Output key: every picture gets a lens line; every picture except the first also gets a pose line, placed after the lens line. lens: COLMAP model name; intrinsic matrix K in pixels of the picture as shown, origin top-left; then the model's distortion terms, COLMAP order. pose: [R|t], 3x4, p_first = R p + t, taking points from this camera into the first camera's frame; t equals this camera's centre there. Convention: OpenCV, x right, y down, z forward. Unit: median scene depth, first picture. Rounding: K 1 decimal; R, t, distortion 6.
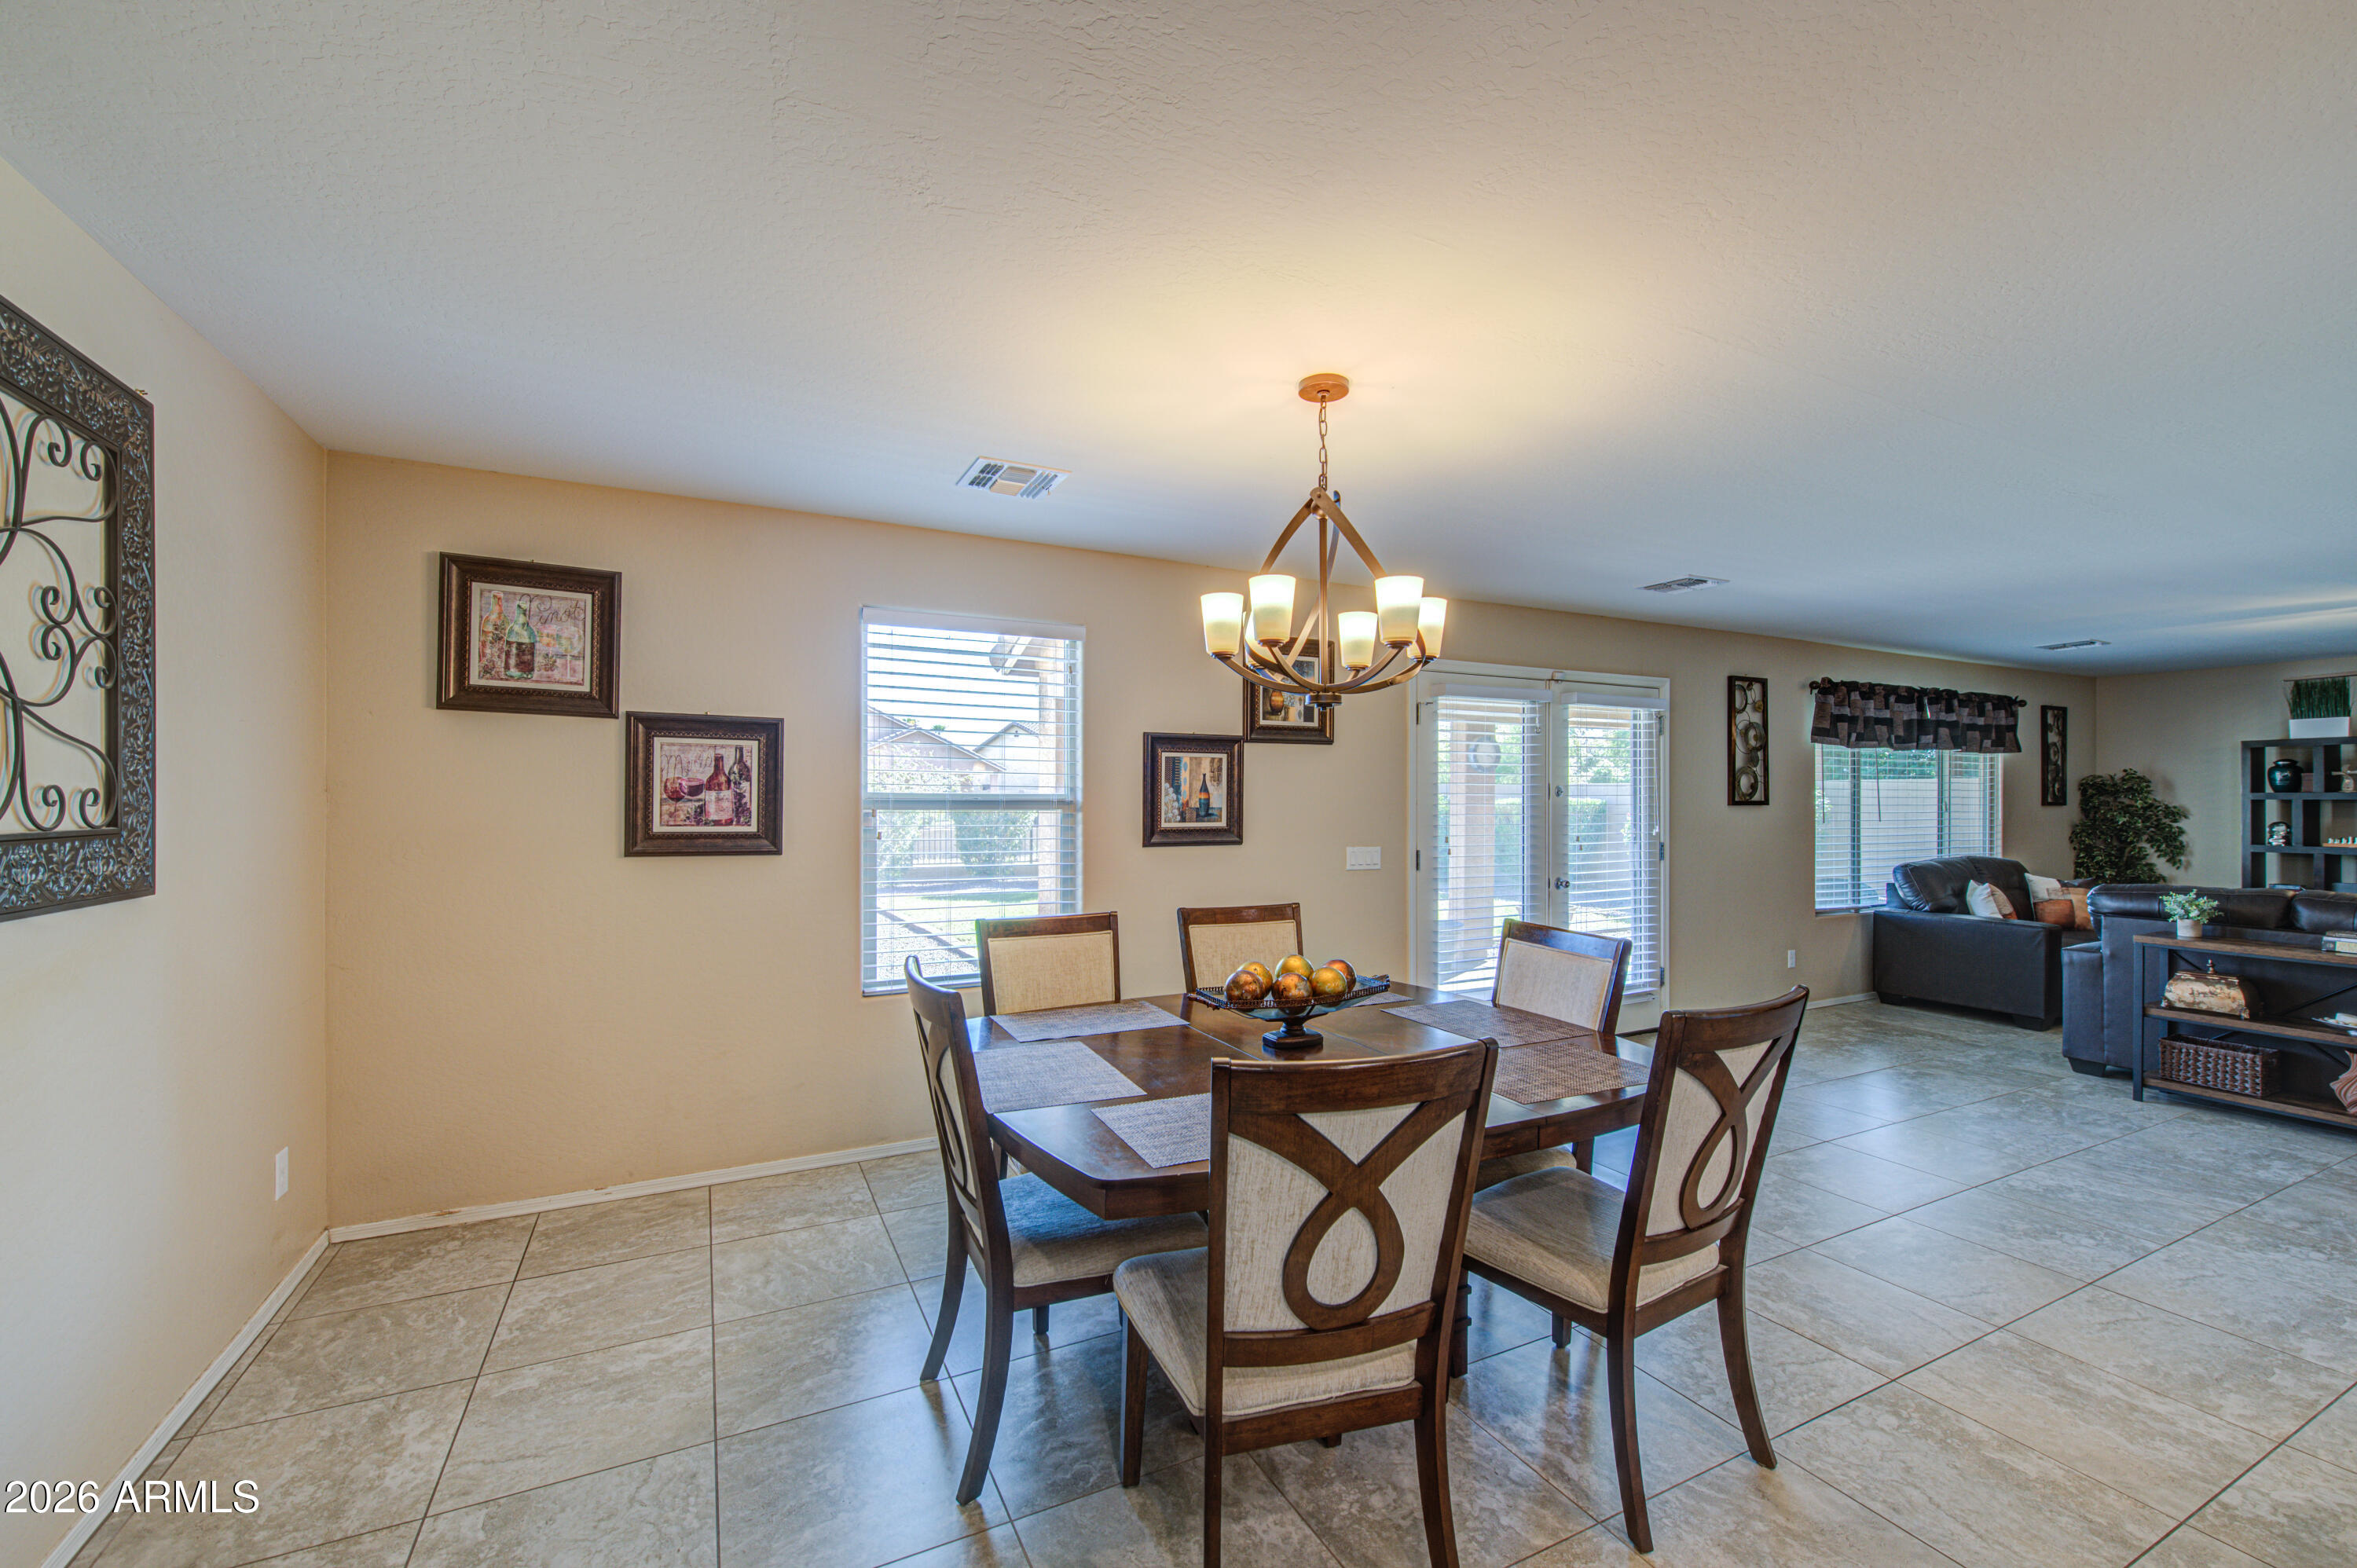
lens RADIAL K [[964.2, 0, 1182.9], [0, 964.2, 796.4], [0, 0, 1]] dist [-0.000004, -0.000118]
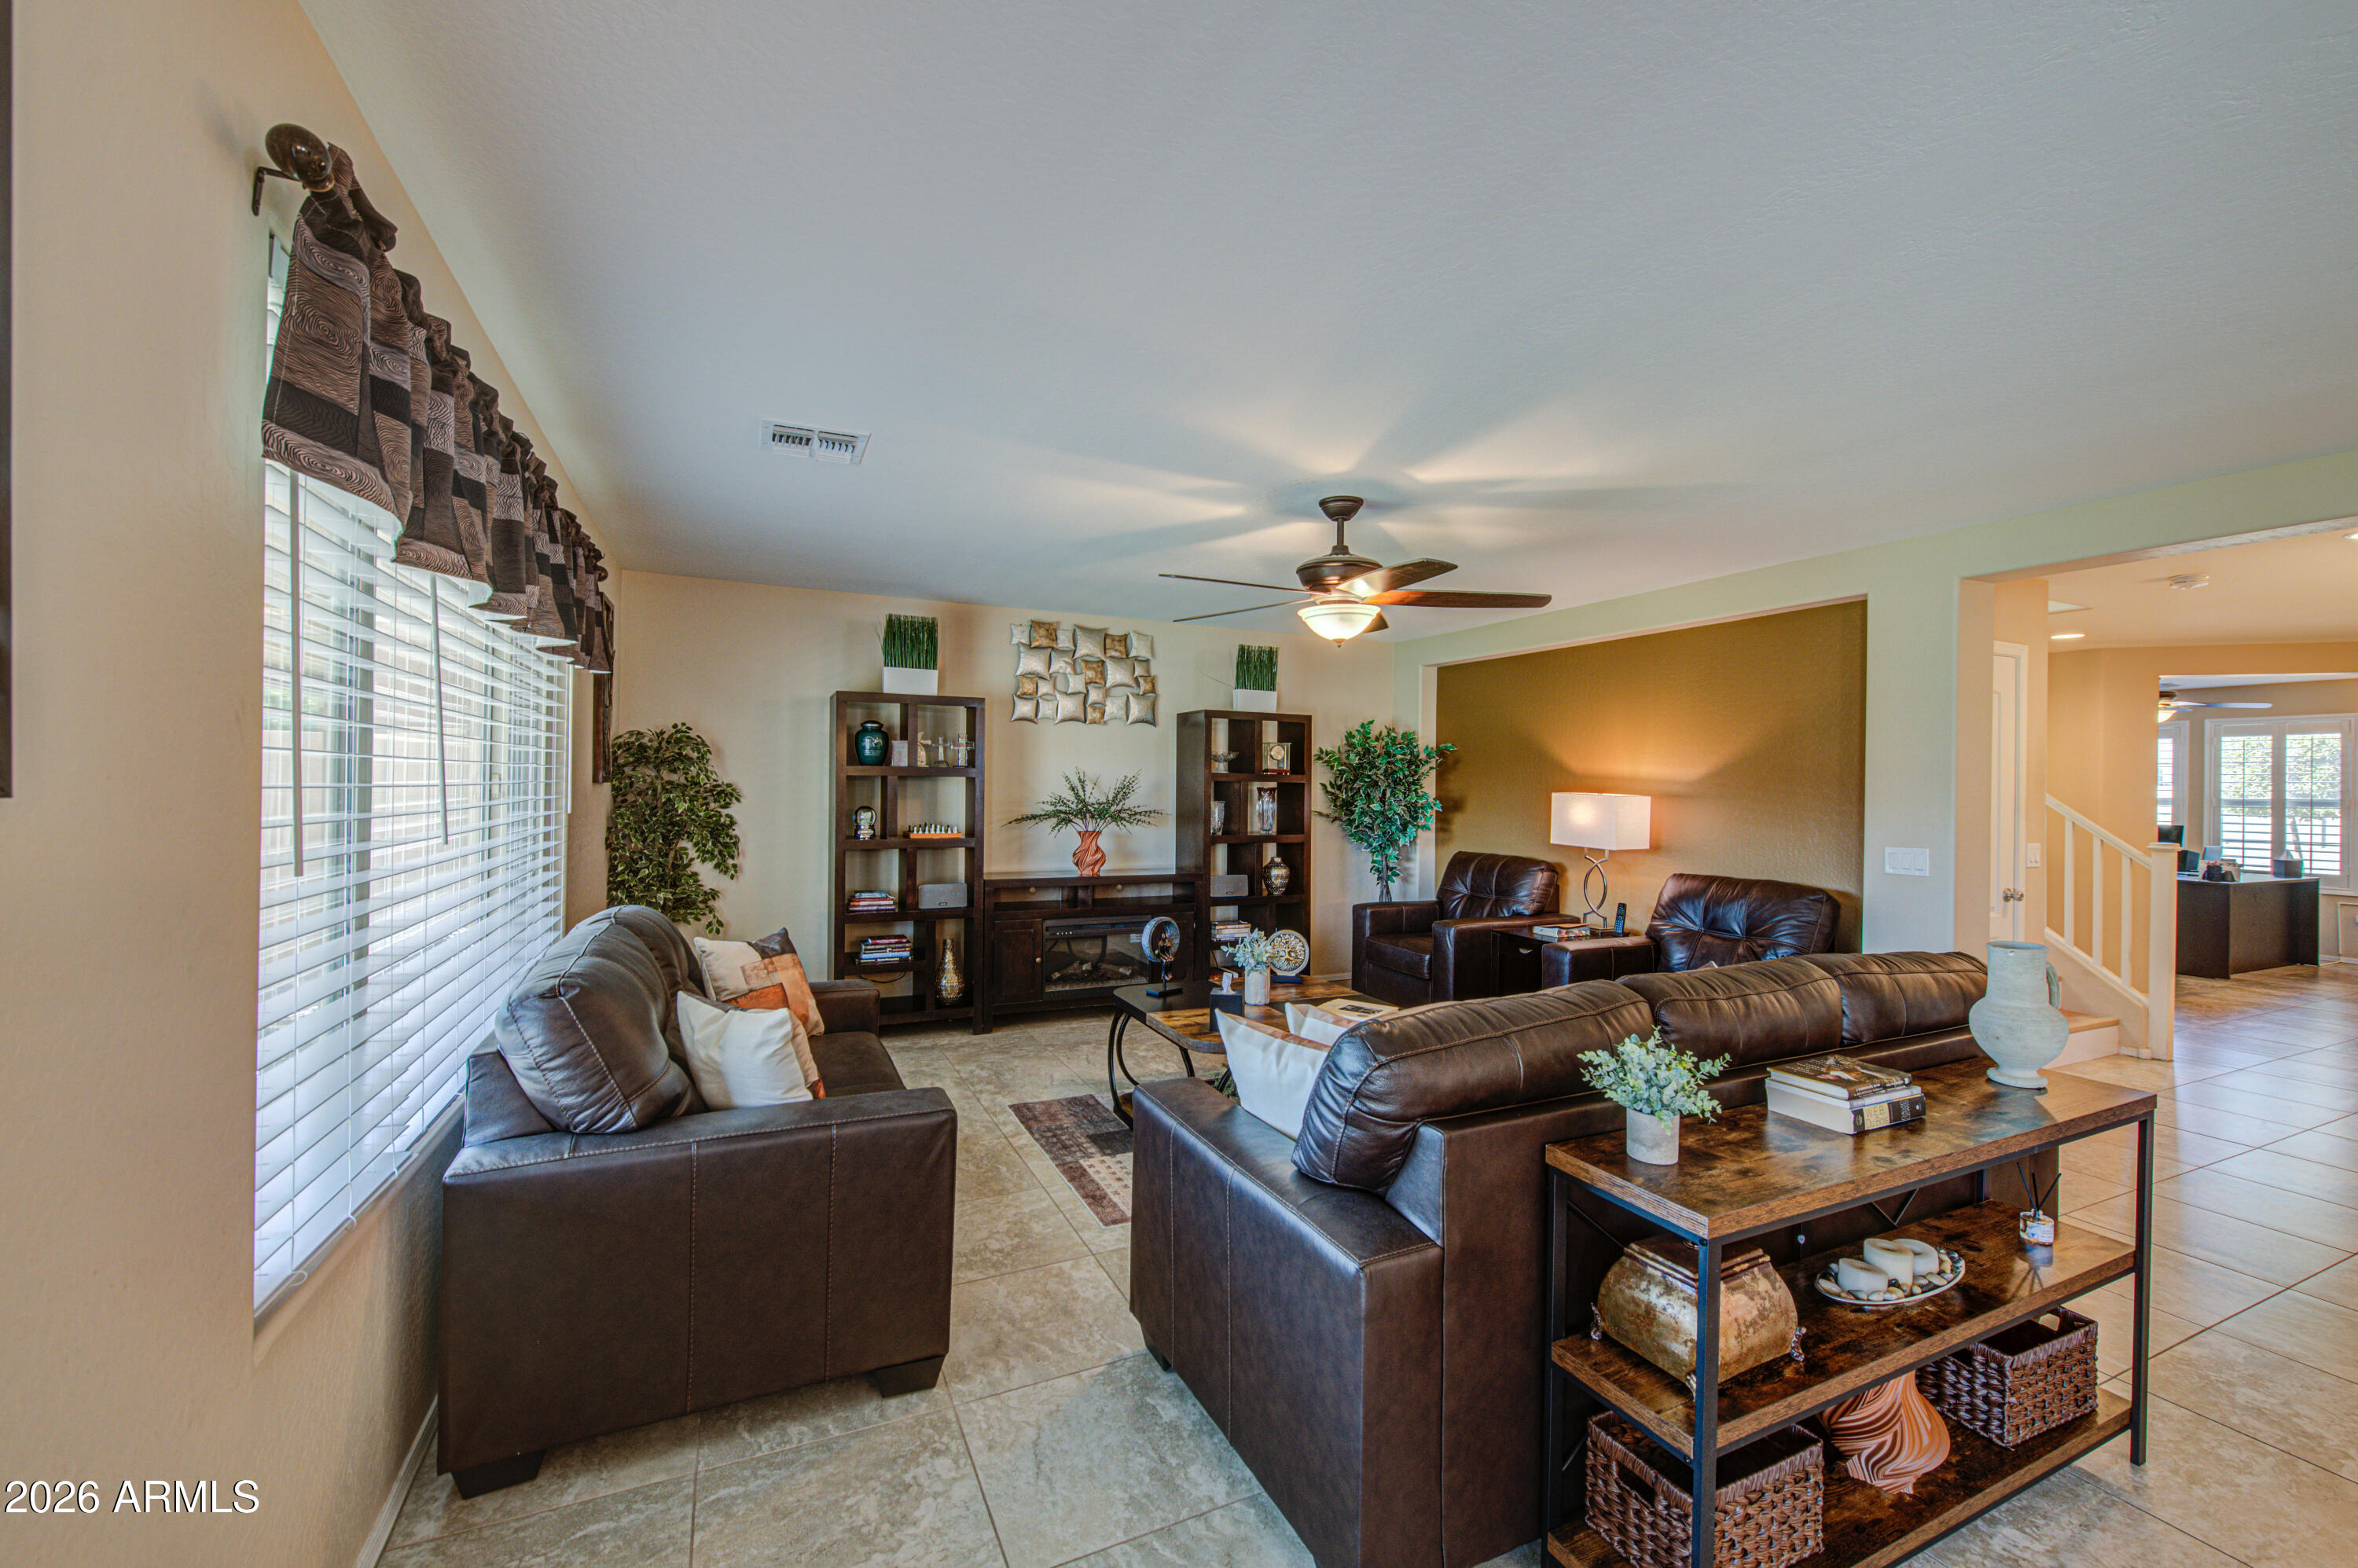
lens RADIAL K [[953.2, 0, 1189.9], [0, 953.2, 784.7], [0, 0, 1]] dist [0.000768, -0.000177]
pose [[0.026360, -0.003210, 0.999647, 0.522790], [-0.015677, 0.999871, 0.003624, 0.004709], [-0.999530, -0.015767, 0.026306, 0.903505]]
